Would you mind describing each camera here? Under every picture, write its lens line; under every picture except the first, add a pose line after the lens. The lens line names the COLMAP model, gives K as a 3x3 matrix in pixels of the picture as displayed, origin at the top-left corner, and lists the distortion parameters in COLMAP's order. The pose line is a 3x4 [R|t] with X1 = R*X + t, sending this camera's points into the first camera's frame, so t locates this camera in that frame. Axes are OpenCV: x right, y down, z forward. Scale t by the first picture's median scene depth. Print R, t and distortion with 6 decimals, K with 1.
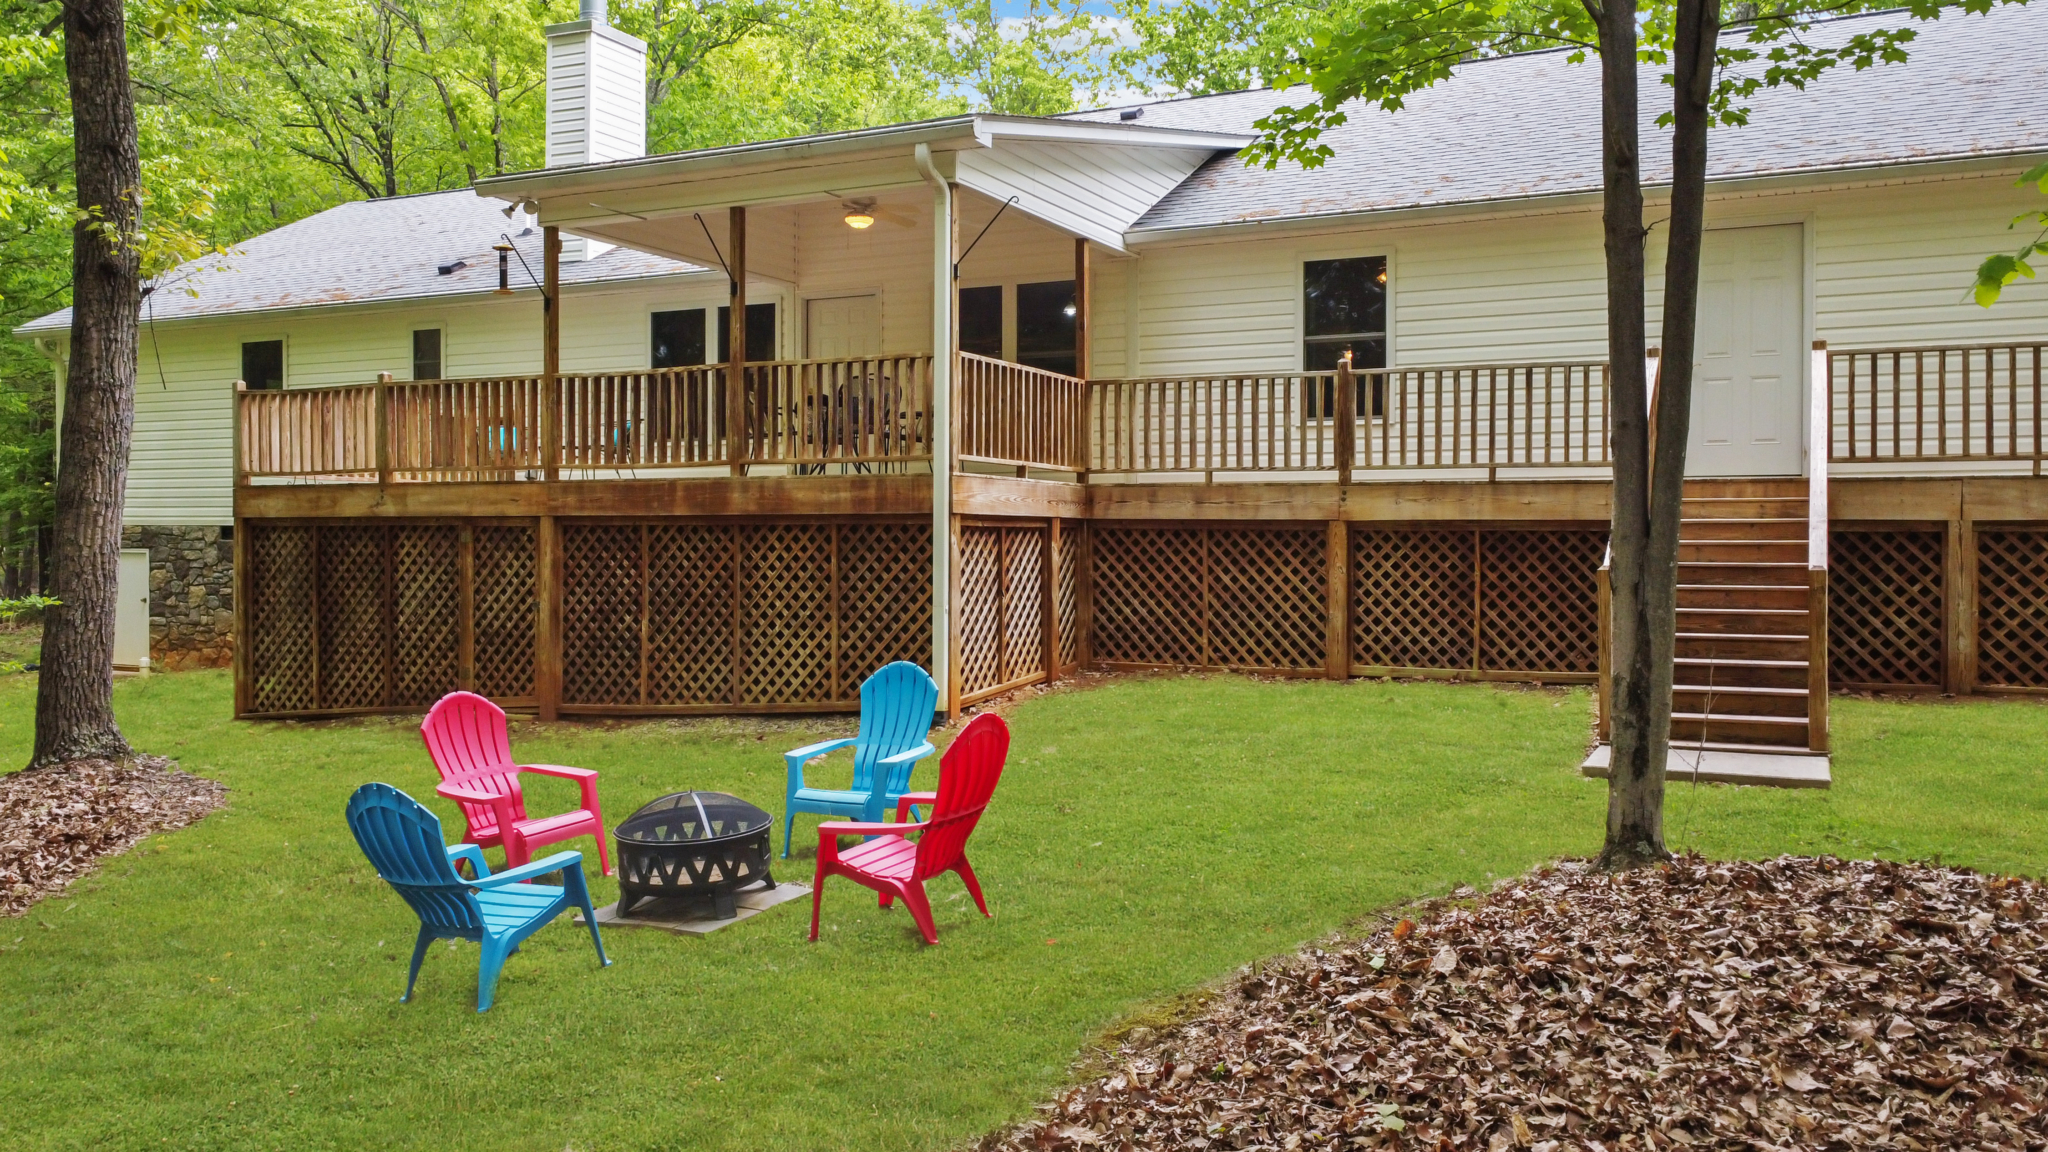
lens RADIAL K [[1502.9, 0, 1024.0], [0, 1502.9, 576.0], [0, 0, 1]] dist [0.003552, 0.000868]
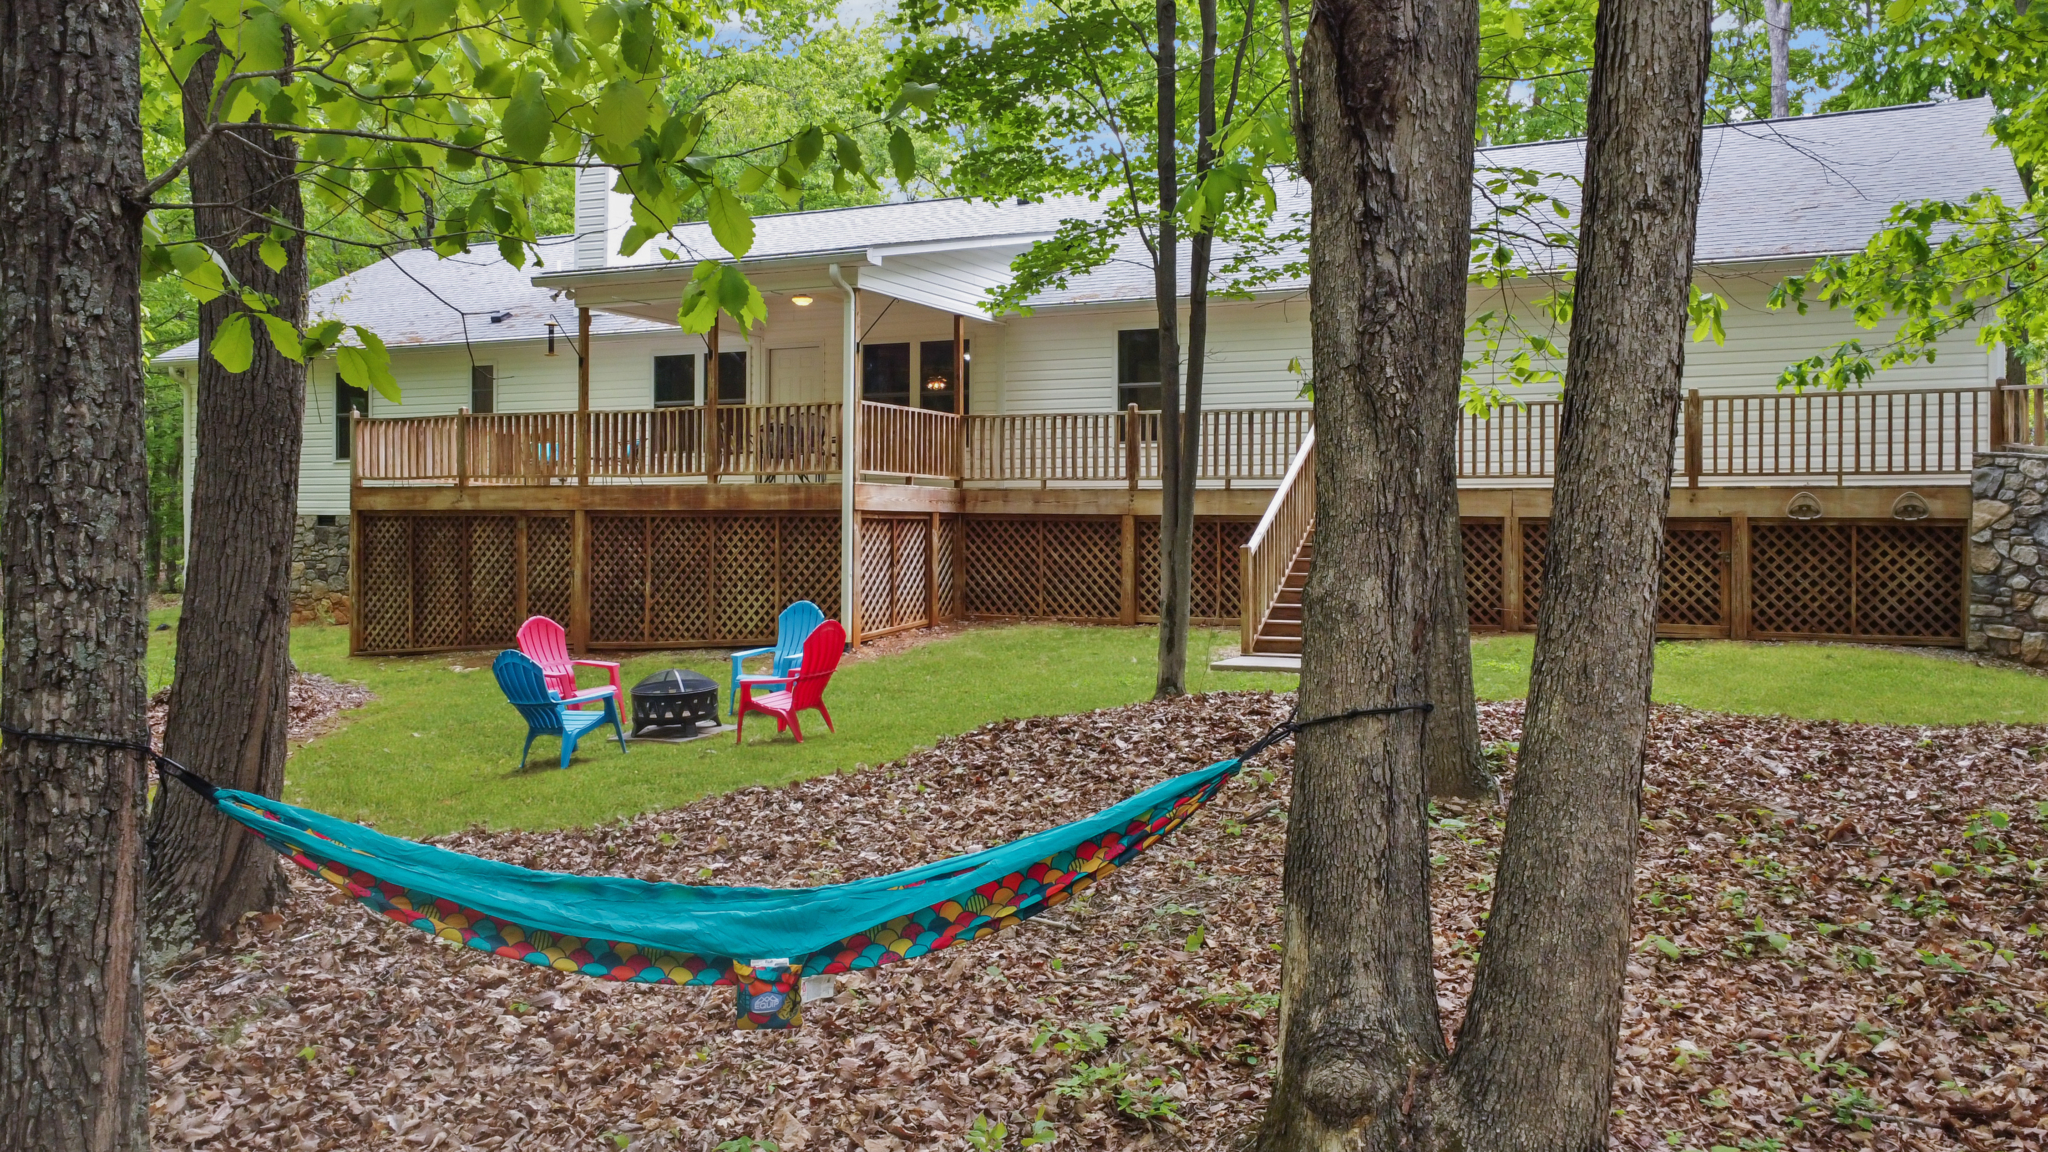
lens RADIAL K [[1516.9, 0, 1028.0], [0, 1516.9, 555.9], [0, 0, 1]] dist [0.005382, 0.002292]
pose [[0.999992, 0.003123, -0.002613, 0.114563], [-0.003138, 0.999977, -0.005931, 0.011018], [0.002594, 0.005939, 0.999979, -0.449550]]
